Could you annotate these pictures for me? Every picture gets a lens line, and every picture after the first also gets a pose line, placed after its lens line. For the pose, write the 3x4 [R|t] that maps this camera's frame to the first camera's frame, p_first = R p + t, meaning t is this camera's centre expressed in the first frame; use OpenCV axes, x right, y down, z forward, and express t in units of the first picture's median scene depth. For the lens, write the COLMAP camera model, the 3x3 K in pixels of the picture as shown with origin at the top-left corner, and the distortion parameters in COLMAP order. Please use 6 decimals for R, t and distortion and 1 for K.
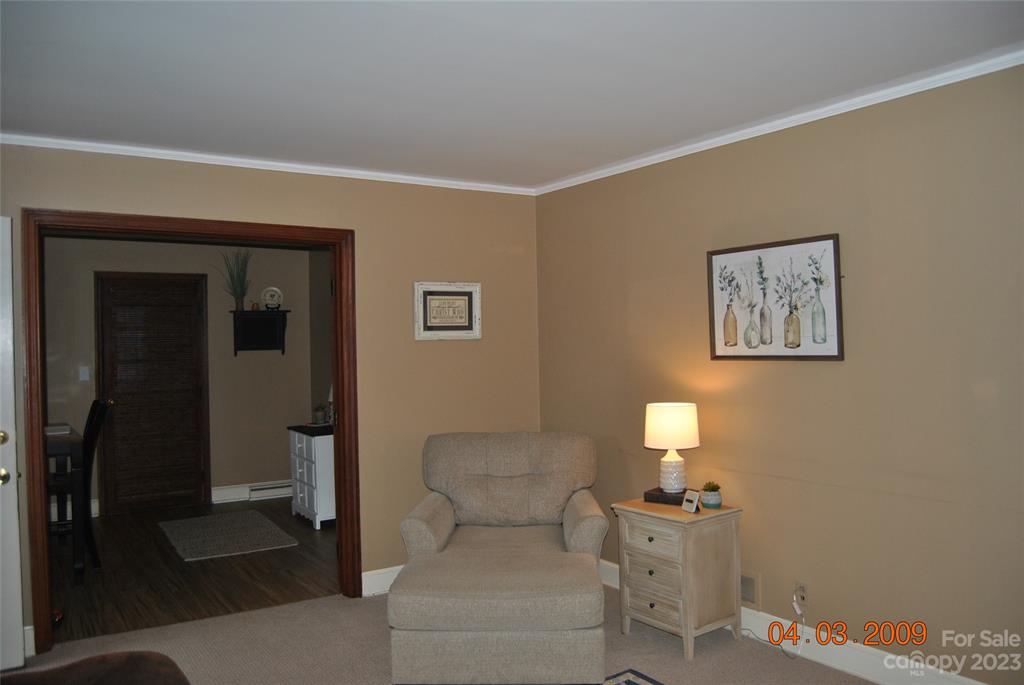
lens RADIAL K [[809.6, 0, 511.2], [0, 809.6, 346.6], [0, 0, 1]] dist [-0.081424, 0.013755]
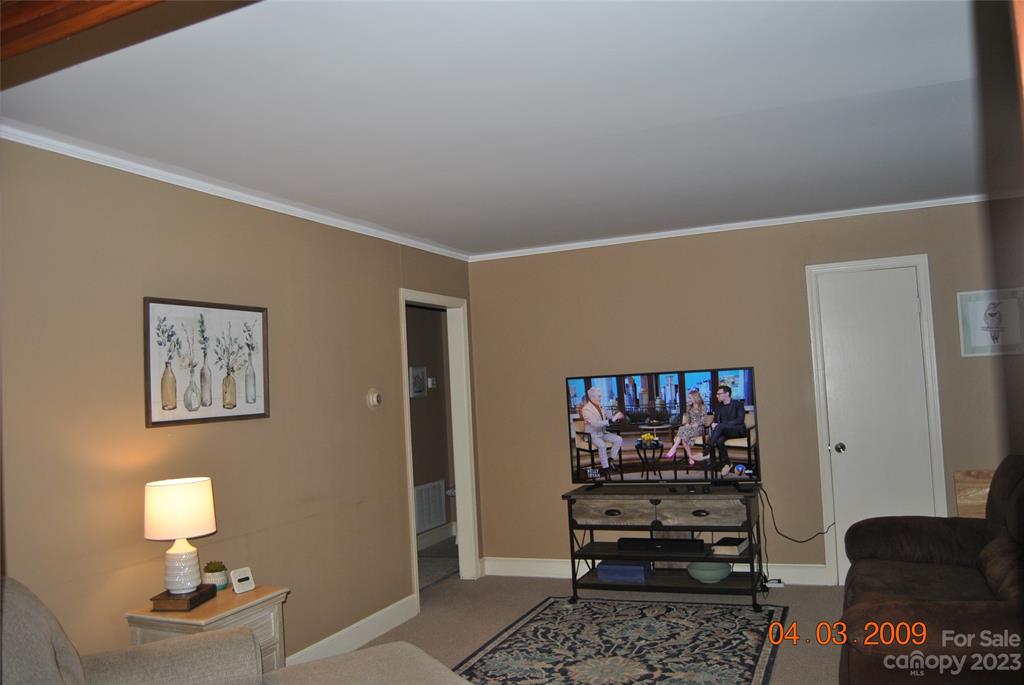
lens RADIAL K [[809.6, 0, 513.8], [0, 809.6, 340.8], [0, 0, 1]] dist [-0.081424, 0.013755]
pose [[-0.543184, 0.096454, 0.834055, -0.689306], [0.068995, 0.995148, -0.070149, 0.011854], [-0.836774, 0.019442, -0.547203, 1.212859]]
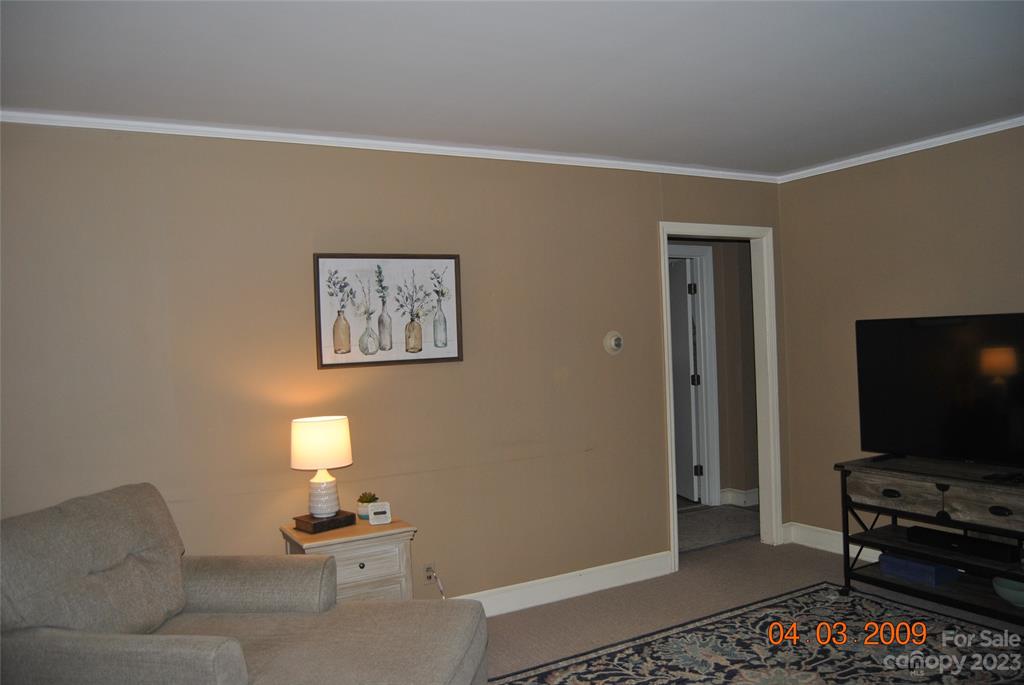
lens RADIAL K [[809.6, 0, 517.3], [0, 809.6, 337.8], [0, 0, 1]] dist [-0.081424, 0.013755]
pose [[0.085432, 0.015809, 0.996219, -0.713338], [0.043130, 0.998878, -0.019550, 0.009152], [-0.995410, 0.044637, 0.084655, 0.738721]]
